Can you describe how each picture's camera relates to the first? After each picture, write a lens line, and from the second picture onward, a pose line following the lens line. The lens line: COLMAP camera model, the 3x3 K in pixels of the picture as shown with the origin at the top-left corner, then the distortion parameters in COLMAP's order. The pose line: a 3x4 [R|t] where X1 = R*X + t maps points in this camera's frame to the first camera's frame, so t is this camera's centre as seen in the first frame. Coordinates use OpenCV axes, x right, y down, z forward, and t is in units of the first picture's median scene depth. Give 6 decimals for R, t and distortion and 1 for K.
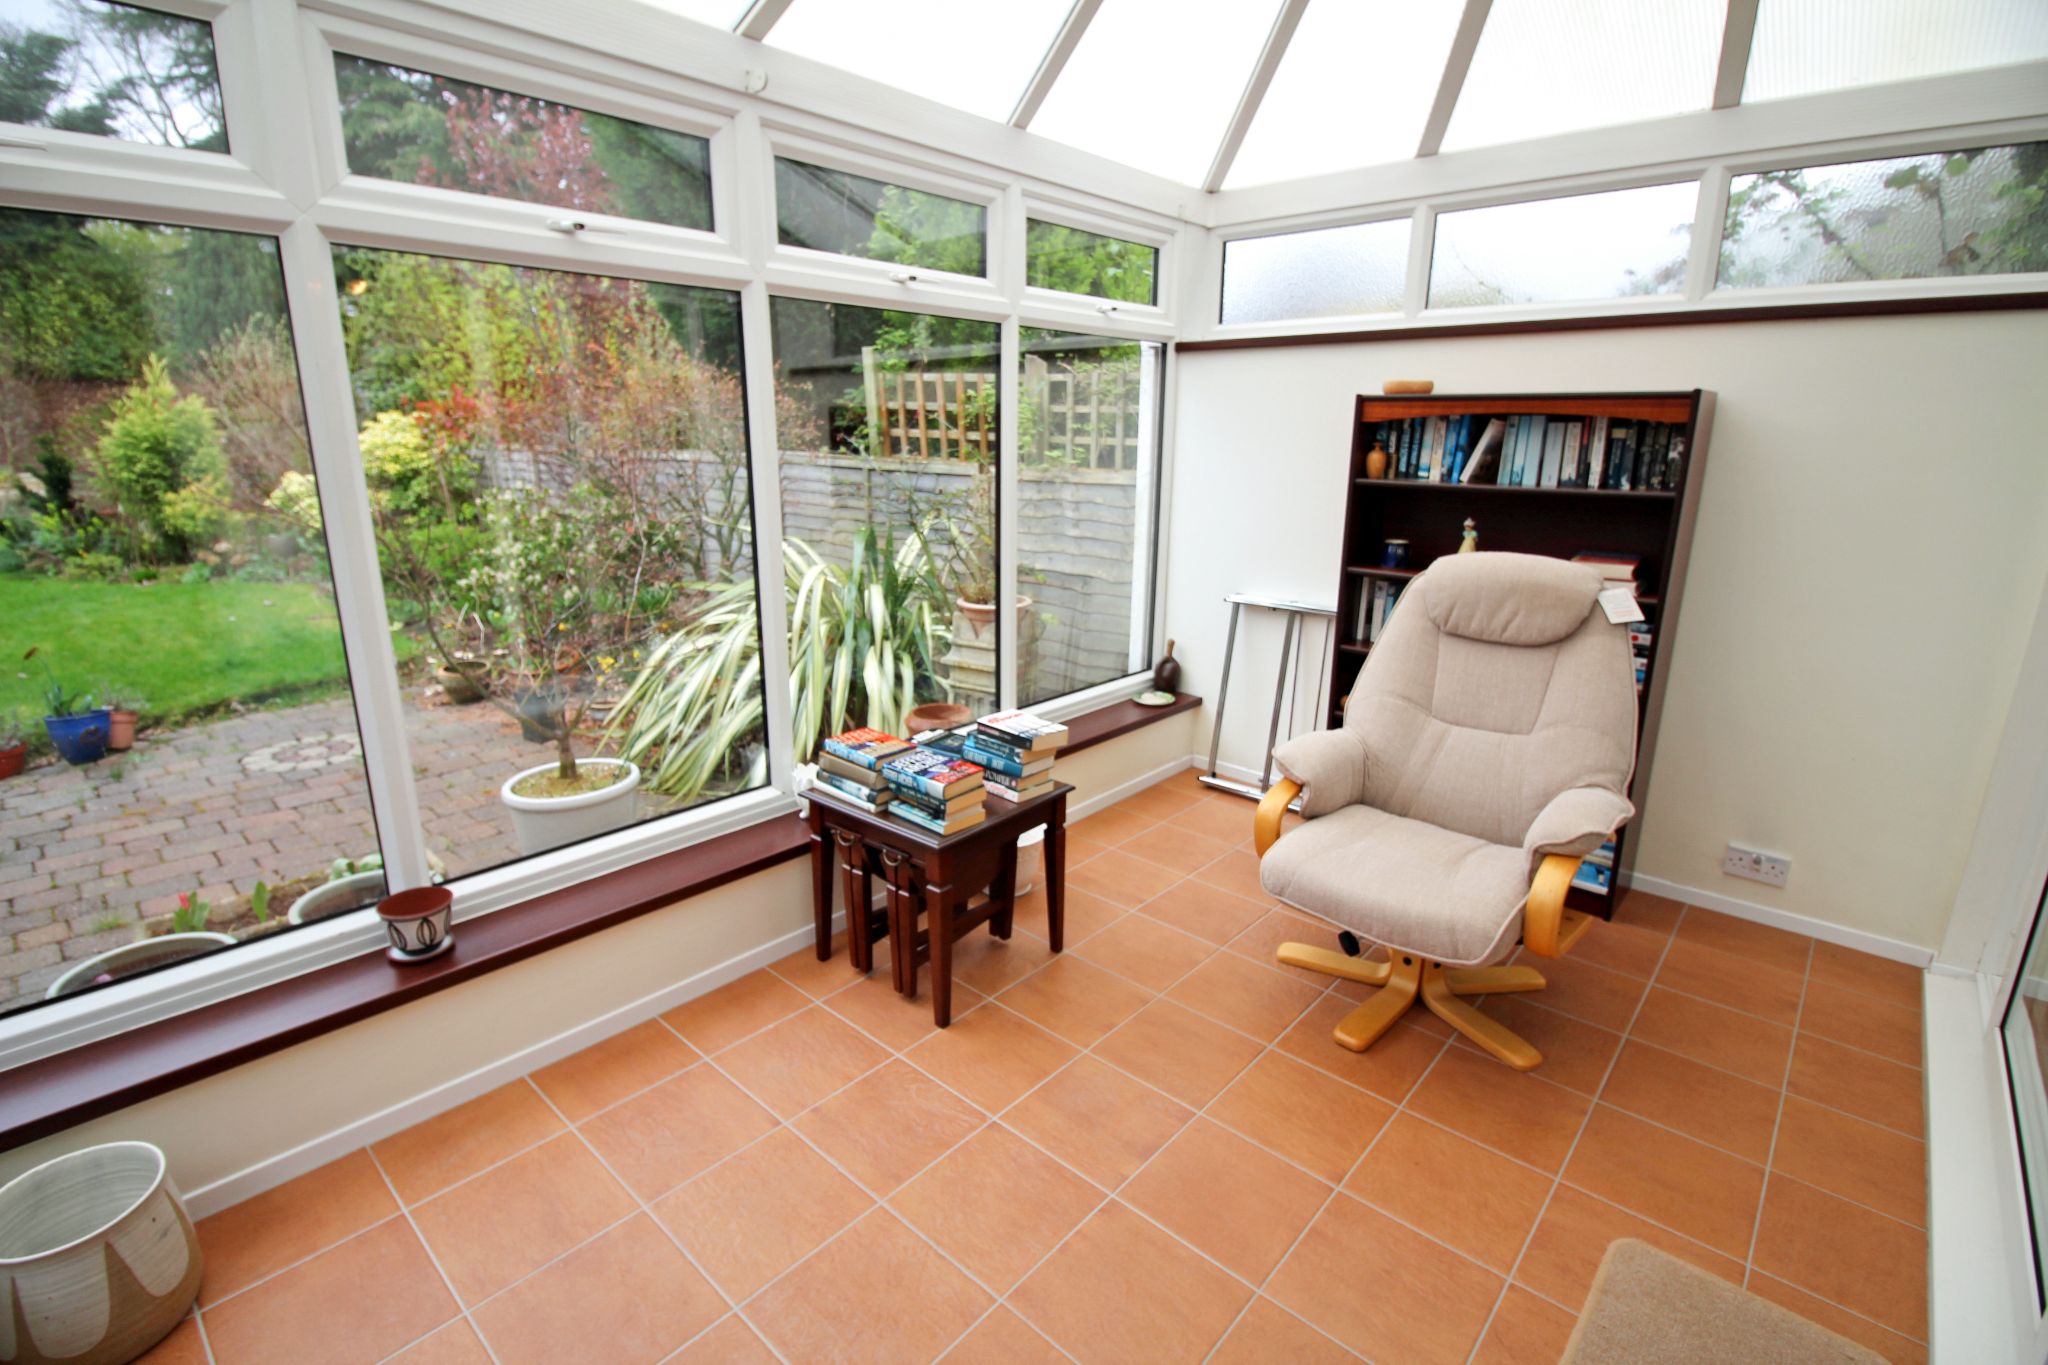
lens RADIAL K [[948.6, 0, 1024.0], [0, 948.6, 682.5], [0, 0, 1]] dist [-0.023526, -0.001308]
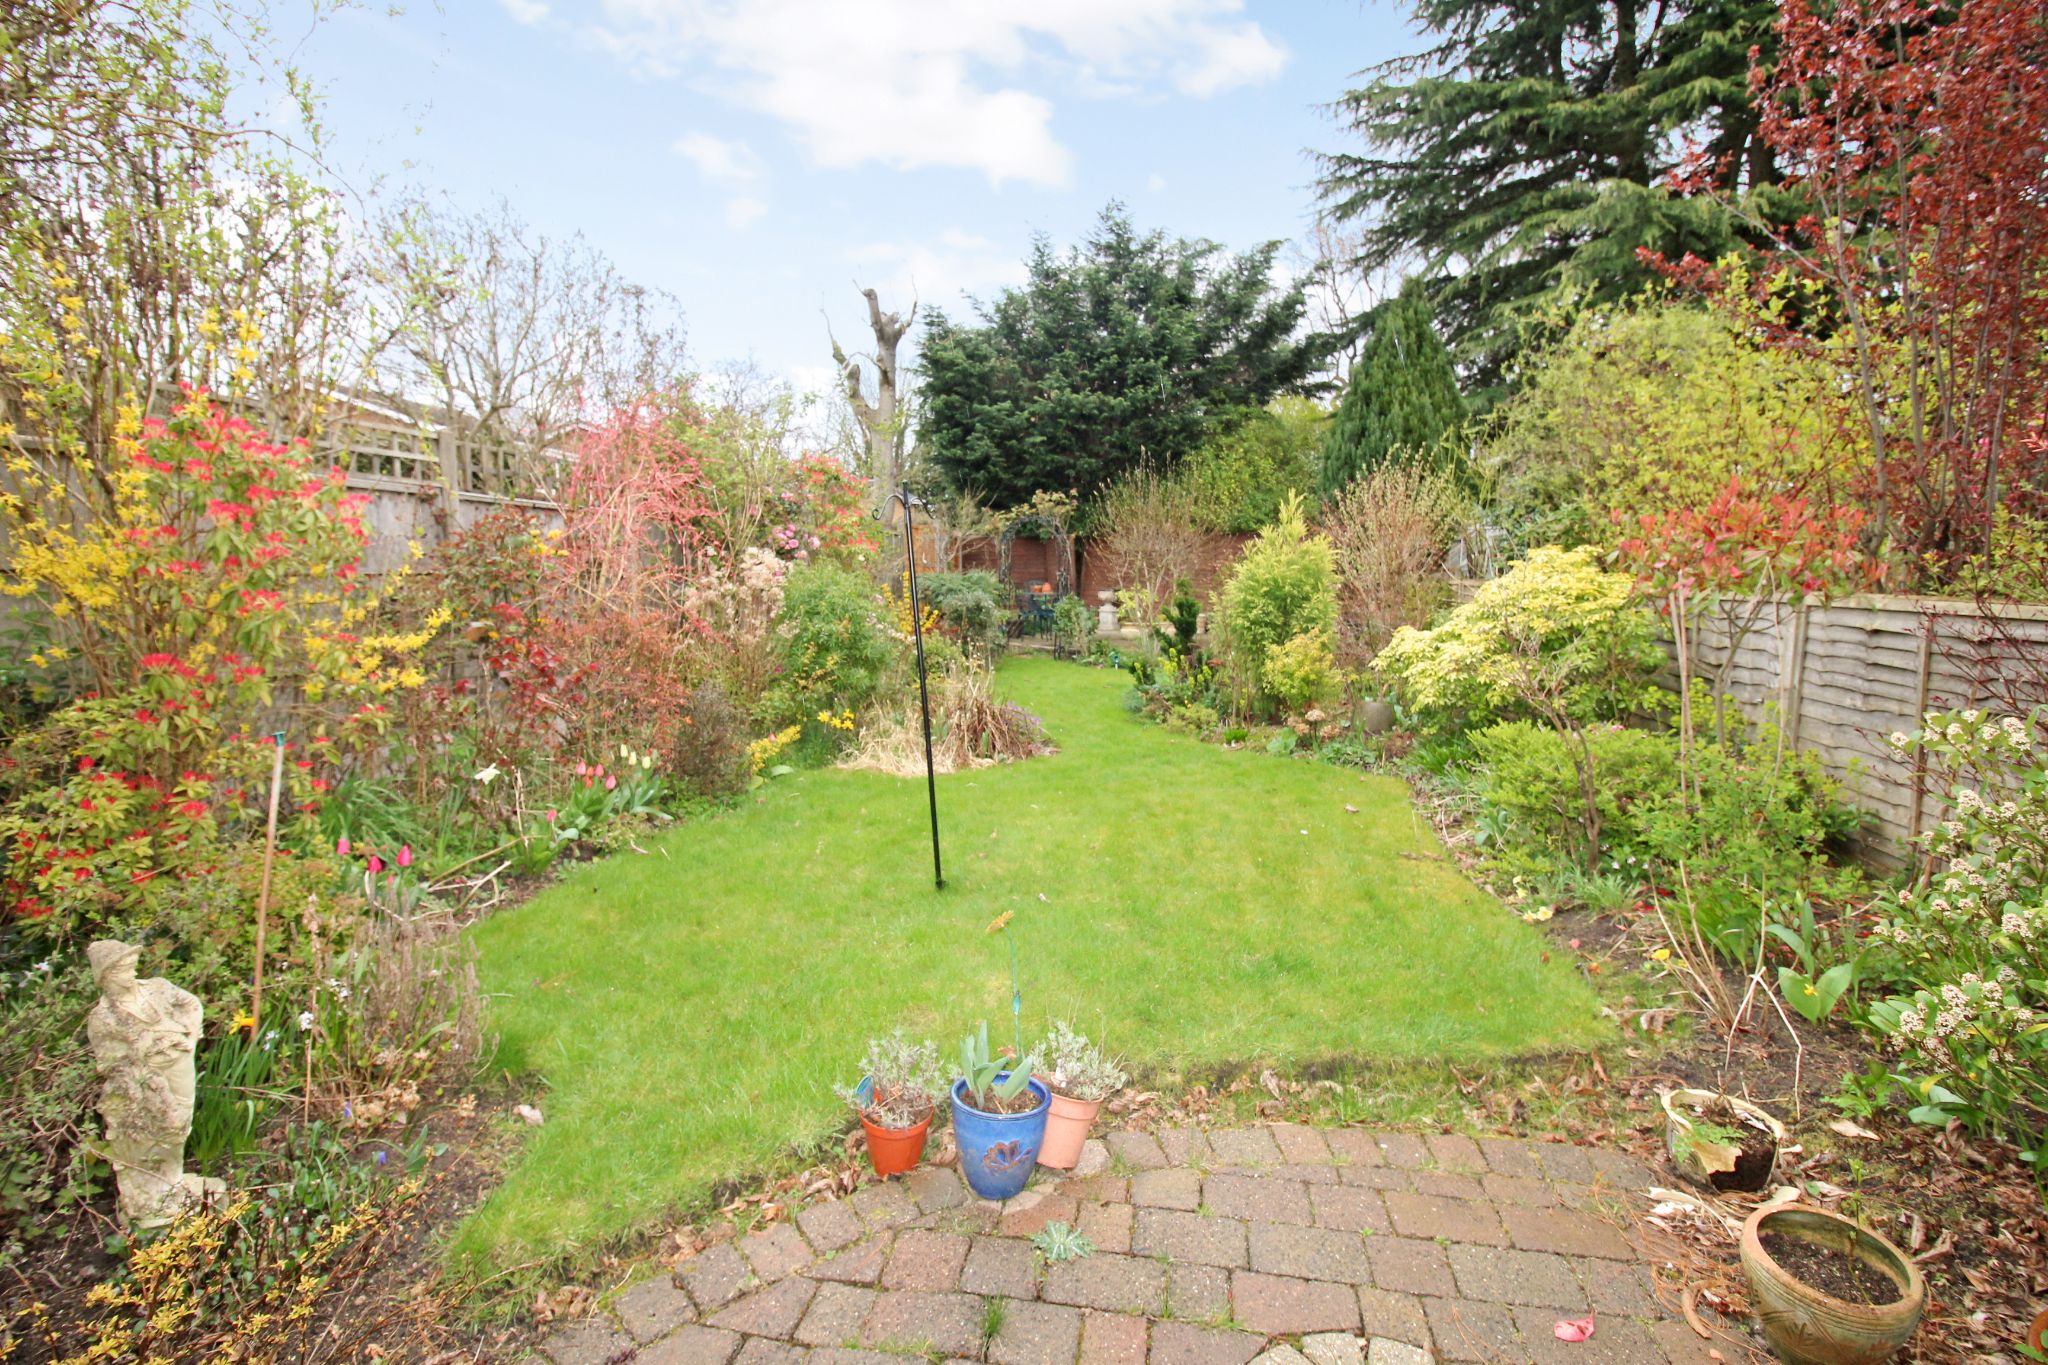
lens RADIAL K [[948.6, 0, 1024.0], [0, 948.6, 682.5], [0, 0, 1]] dist [-0.023526, -0.001308]
pose [[0.531060, 0.078045, -0.843733, -0.302037], [-0.210713, 0.976633, -0.042288, -0.083036], [0.820717, 0.200242, 0.535095, 0.346455]]
